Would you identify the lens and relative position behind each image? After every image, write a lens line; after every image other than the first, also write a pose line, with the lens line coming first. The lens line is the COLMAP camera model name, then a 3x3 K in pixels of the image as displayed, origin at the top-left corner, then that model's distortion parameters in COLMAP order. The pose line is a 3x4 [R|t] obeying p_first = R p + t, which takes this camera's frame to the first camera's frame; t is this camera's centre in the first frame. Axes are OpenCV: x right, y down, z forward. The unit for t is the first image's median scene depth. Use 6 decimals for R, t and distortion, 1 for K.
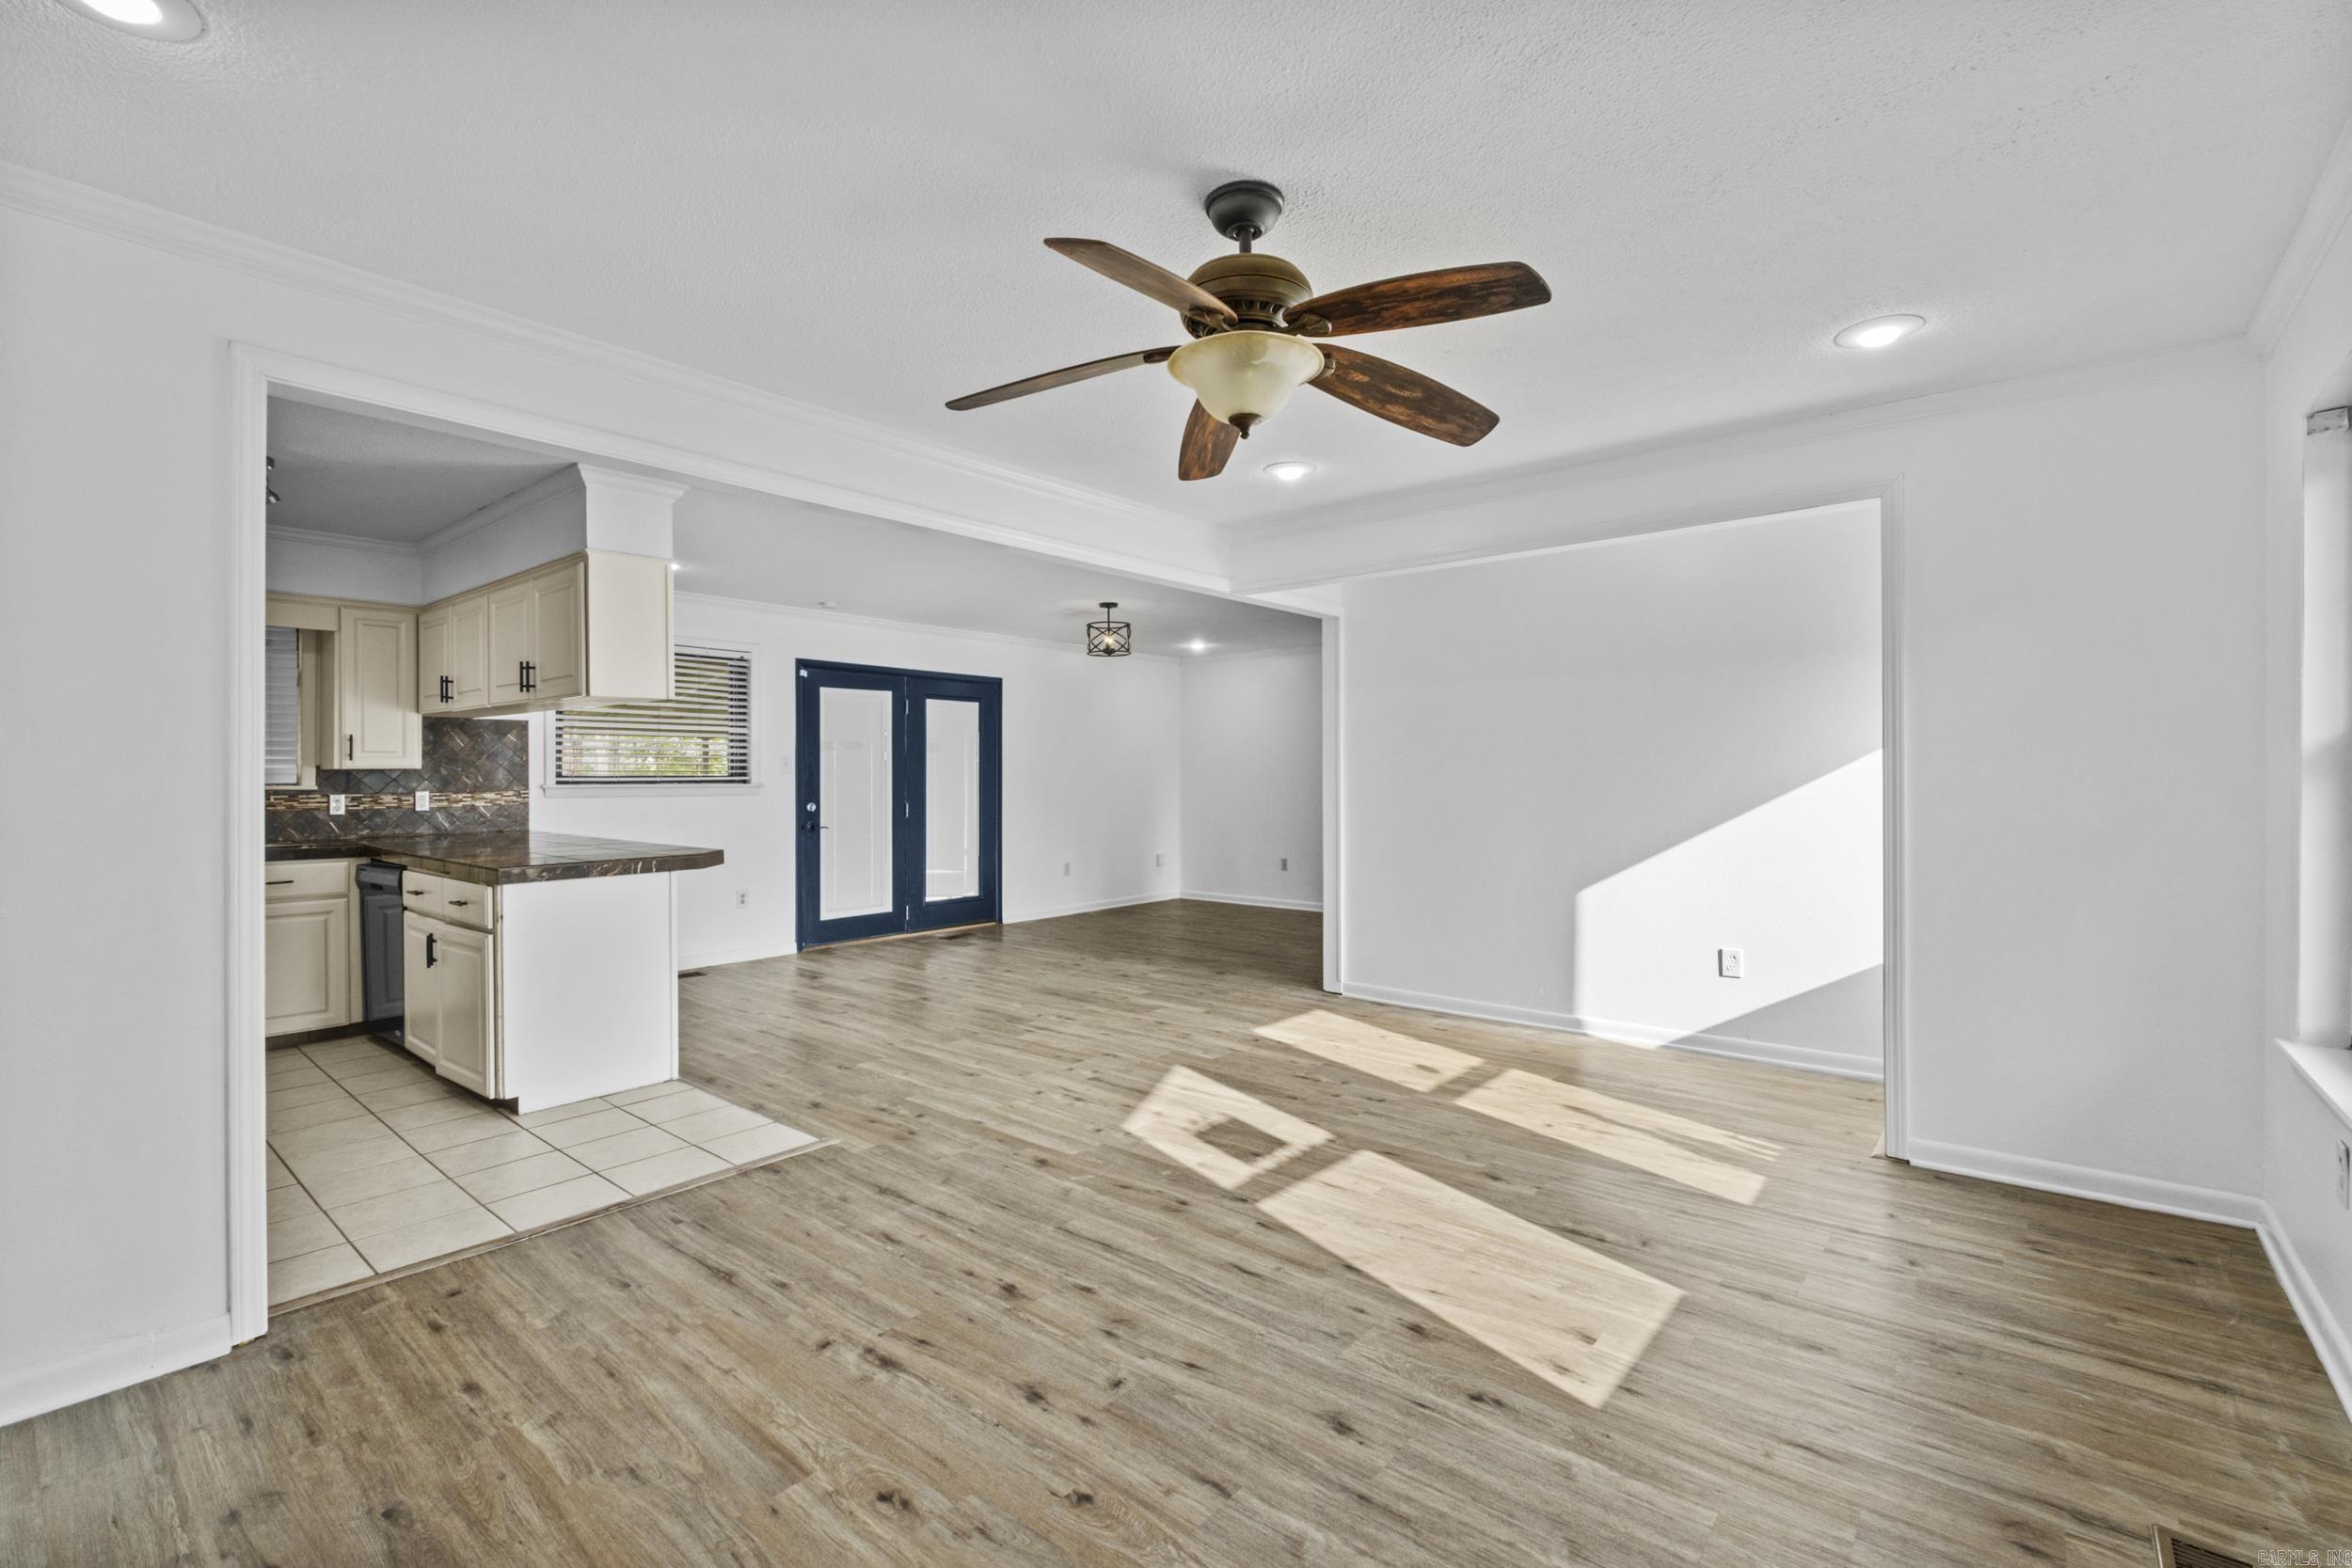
lens RADIAL K [[1036.0, 0, 1169.2], [0, 1036.0, 782.1], [0, 0, 1]] dist [-0.009529, 0.000681]
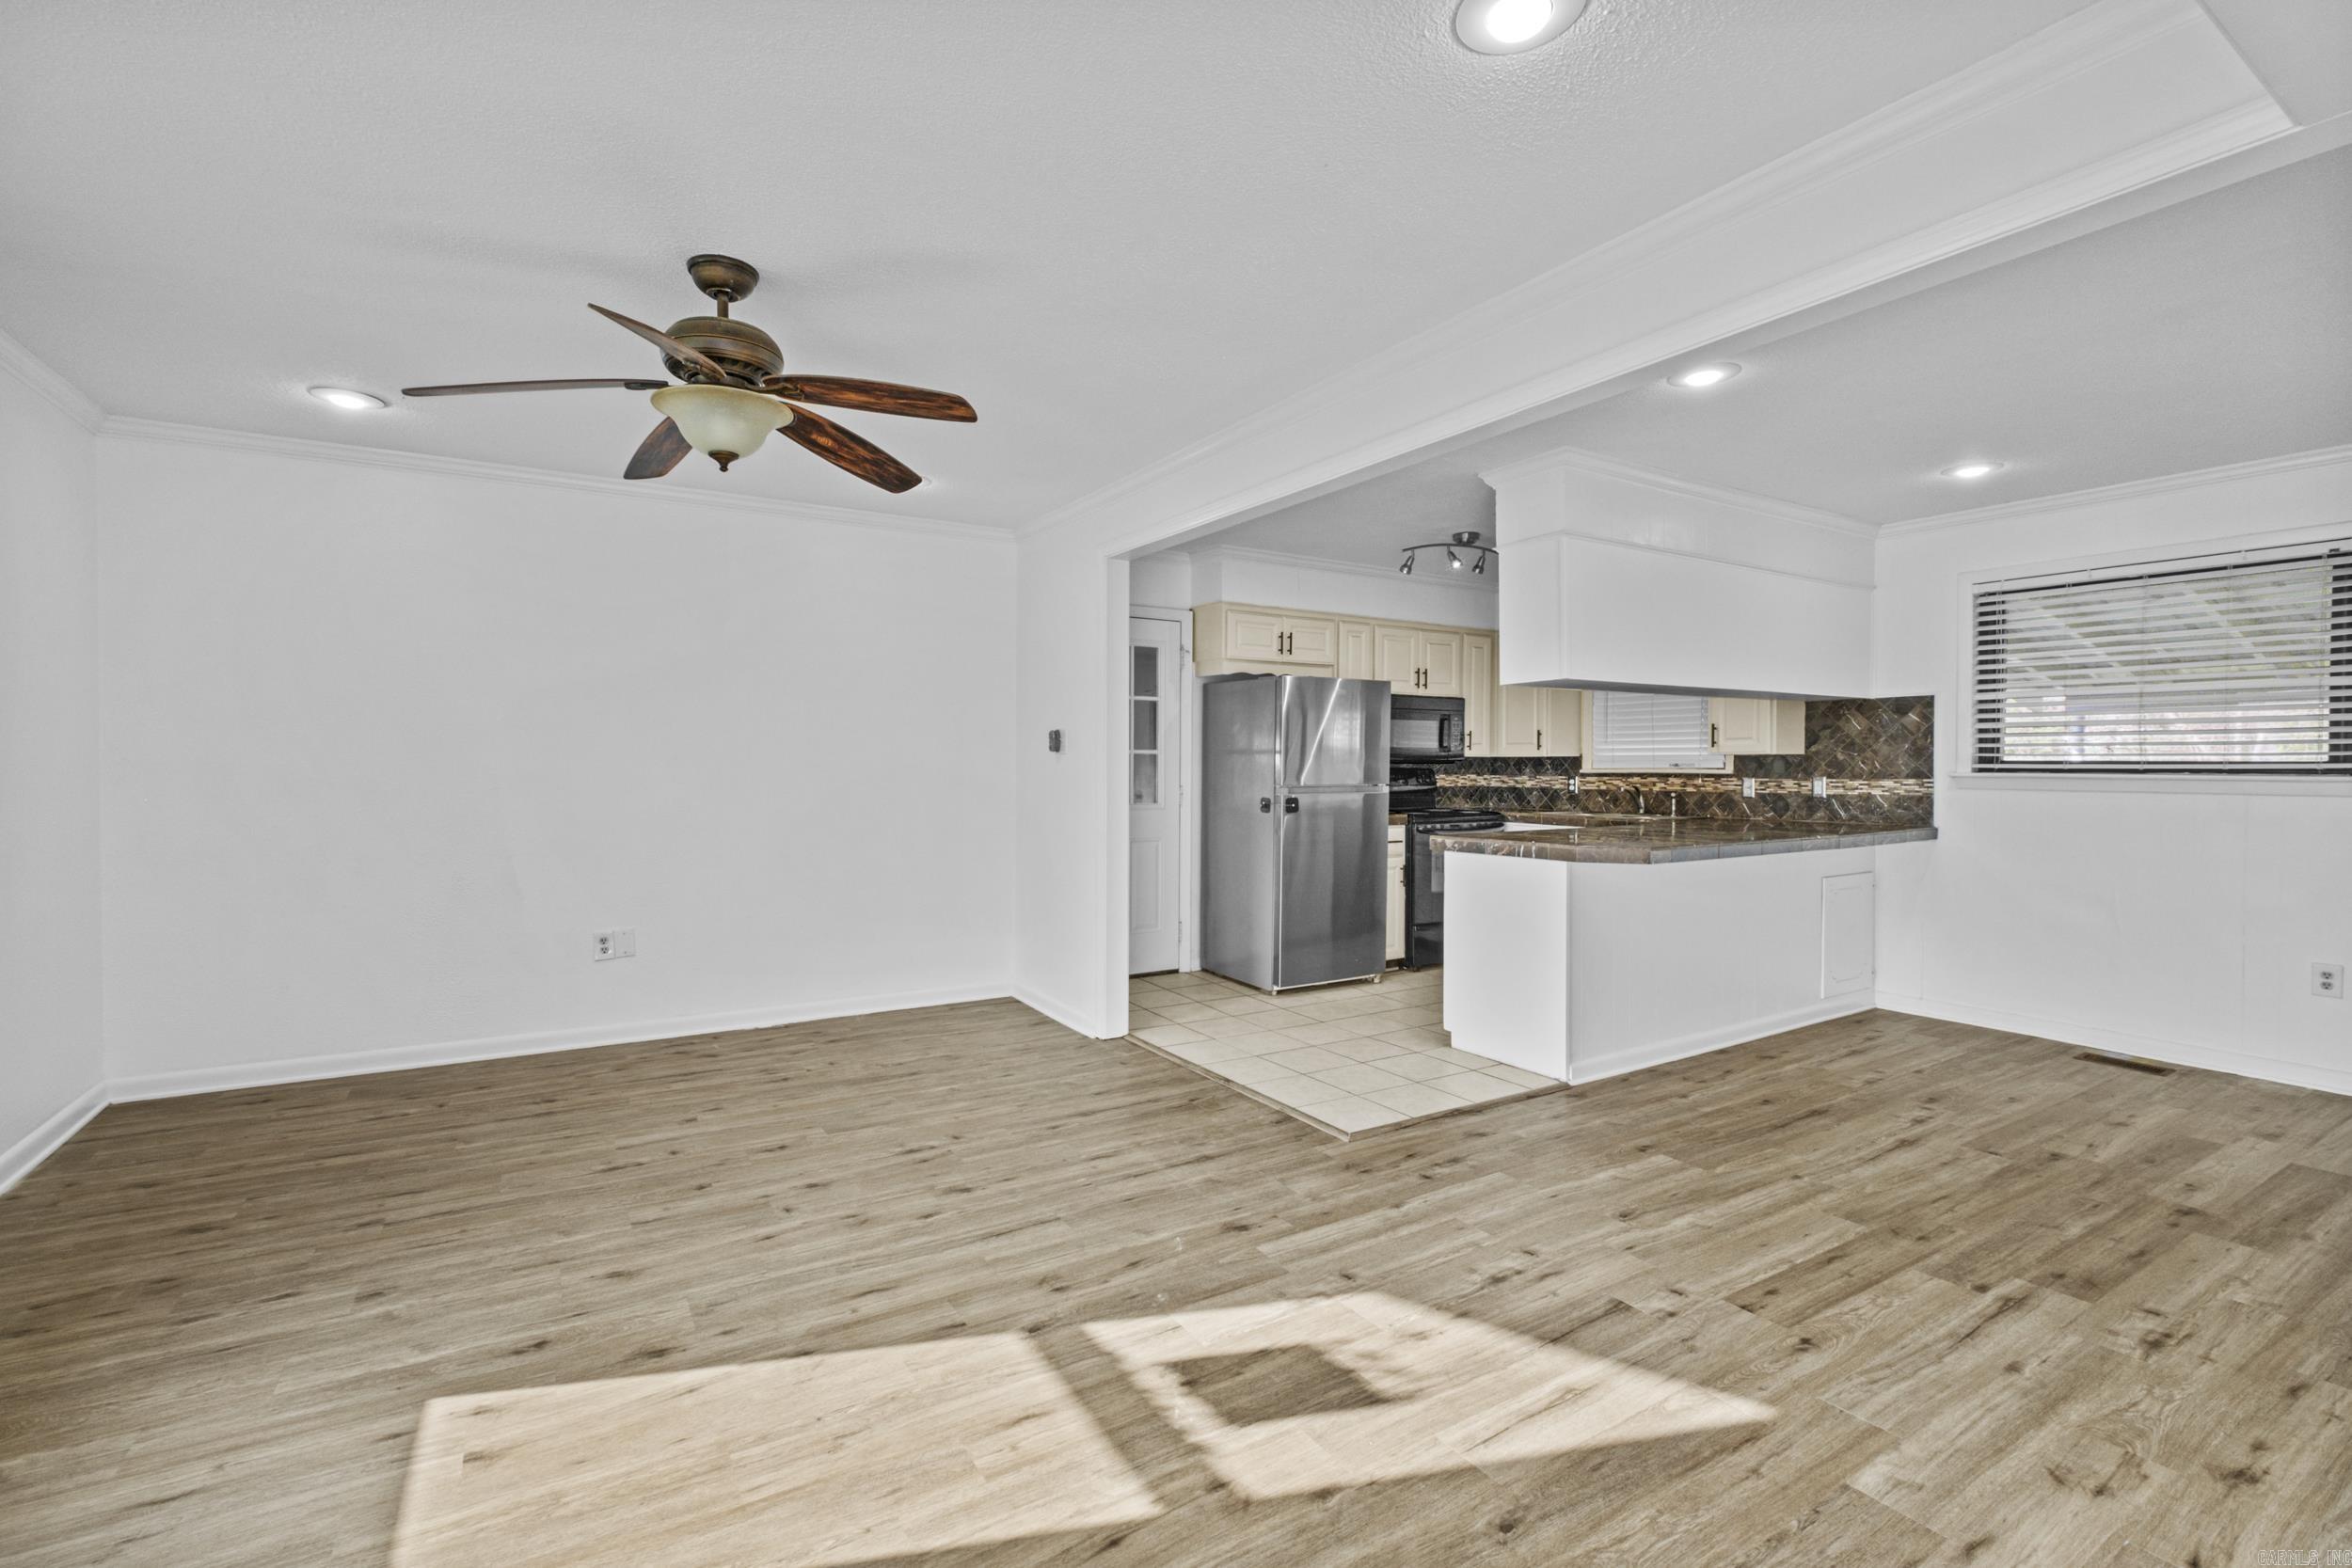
lens RADIAL K [[1036.0, 0, 1153.9], [0, 1036.0, 763.1], [0, 0, 1]] dist [-0.009529, 0.000681]
pose [[-0.329345, 0.000362, -0.944210, 0.604583], [-0.008617, 0.999957, 0.003389, -0.003214], [0.944170, 0.009252, -0.329328, 1.076932]]
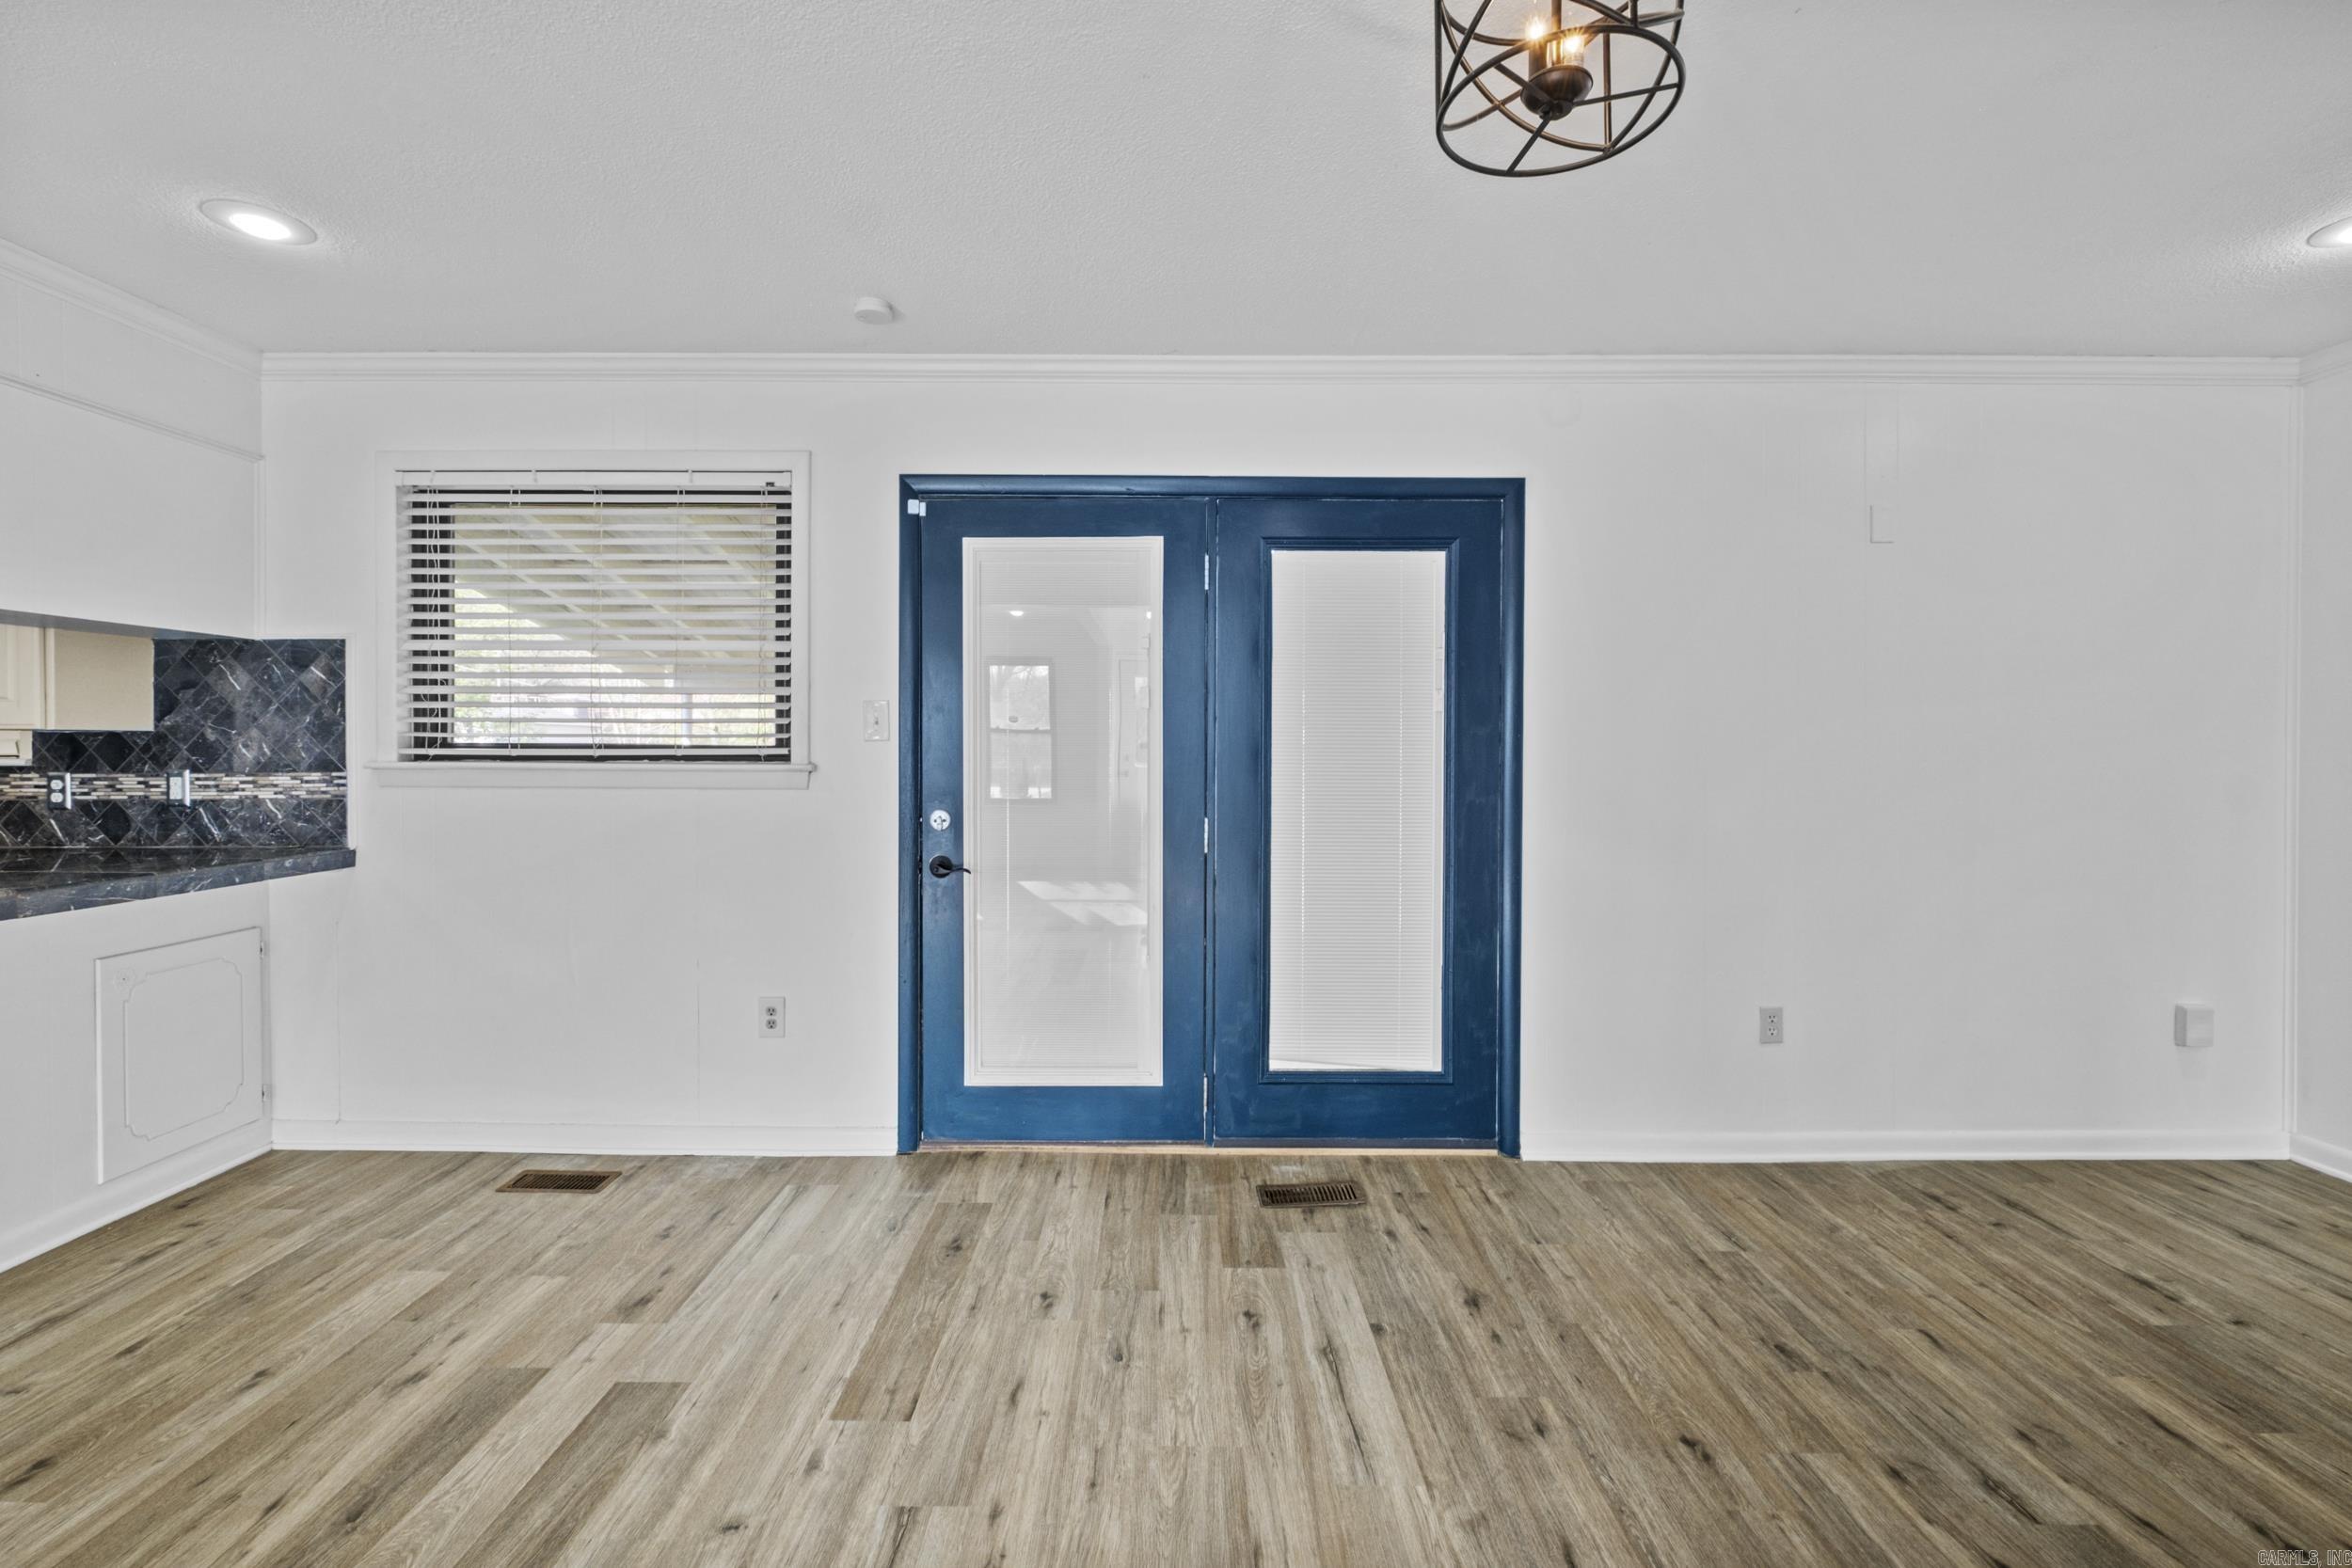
lens RADIAL K [[1036.0, 0, 1161.1], [0, 1036.0, 761.9], [0, 0, 1]] dist [-0.009529, 0.000681]
pose [[0.632444, 0.019595, -0.774358, 0.085606], [-0.010601, 0.999805, 0.016642, -0.016247], [0.774534, -0.002316, 0.632528, 1.573632]]
